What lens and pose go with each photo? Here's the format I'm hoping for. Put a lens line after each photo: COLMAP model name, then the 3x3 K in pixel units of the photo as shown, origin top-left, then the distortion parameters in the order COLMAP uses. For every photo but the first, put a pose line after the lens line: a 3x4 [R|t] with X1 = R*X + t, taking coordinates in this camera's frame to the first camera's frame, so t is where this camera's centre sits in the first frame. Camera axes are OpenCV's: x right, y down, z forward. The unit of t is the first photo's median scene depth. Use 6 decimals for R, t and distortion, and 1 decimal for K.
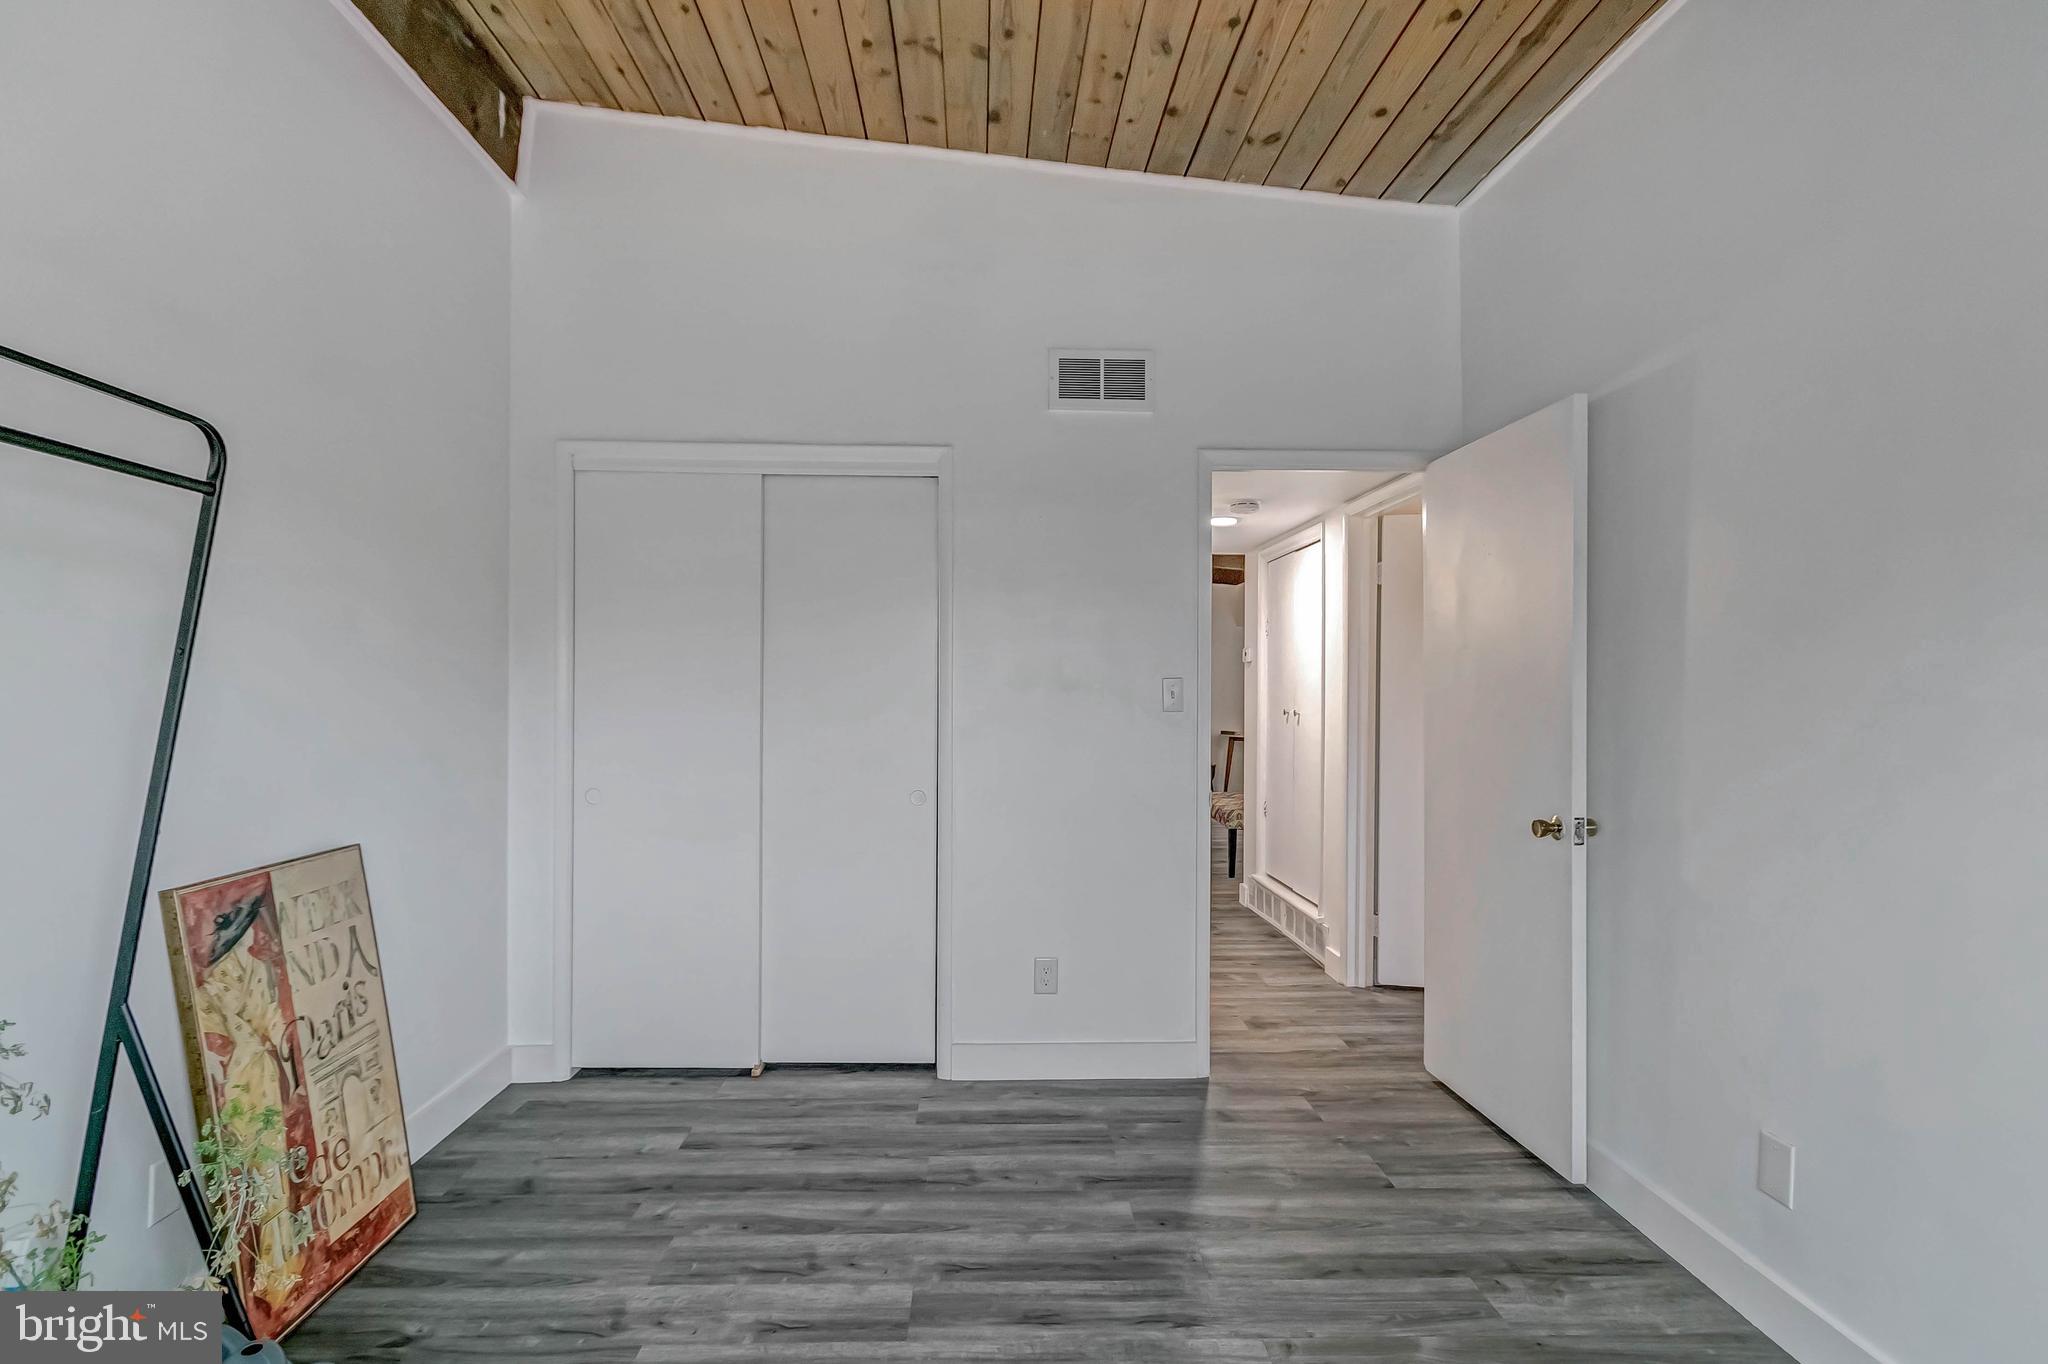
lens RADIAL K [[966.5, 0, 1016.6], [0, 966.5, 679.1], [0, 0, 1]] dist [0.009981, -0.006209]
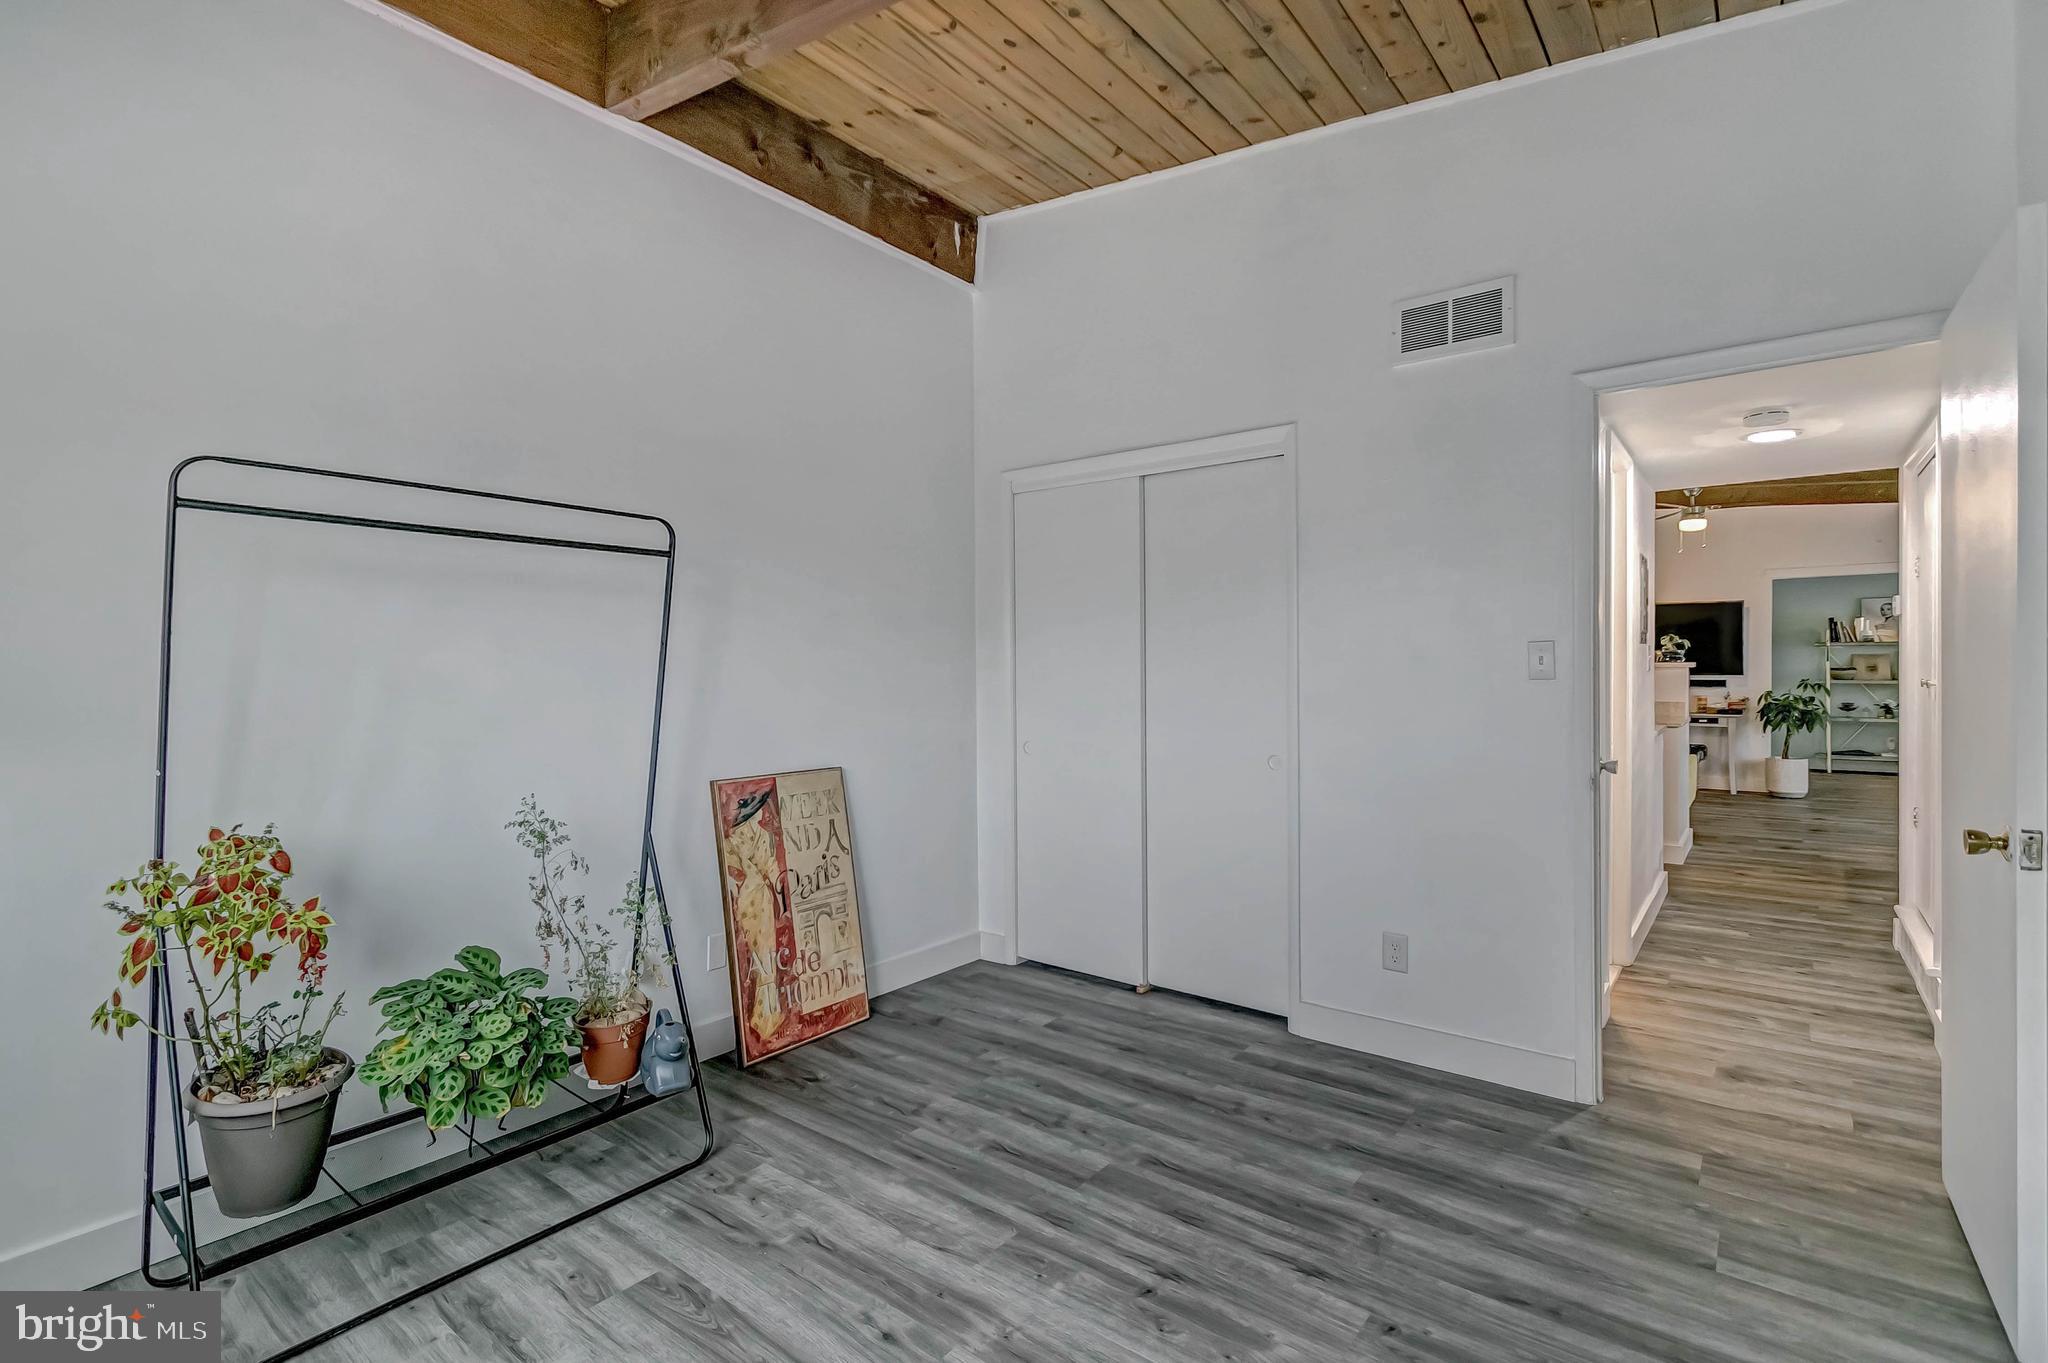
lens RADIAL K [[966.5, 0, 1000.6], [0, 966.5, 662.6], [0, 0, 1]] dist [0.009981, -0.006209]
pose [[0.758079, -0.015170, -0.651986, 0.469856], [0.019603, 0.999808, -0.000469, 0.011242], [0.651868, -0.012425, 0.758231, 0.013936]]
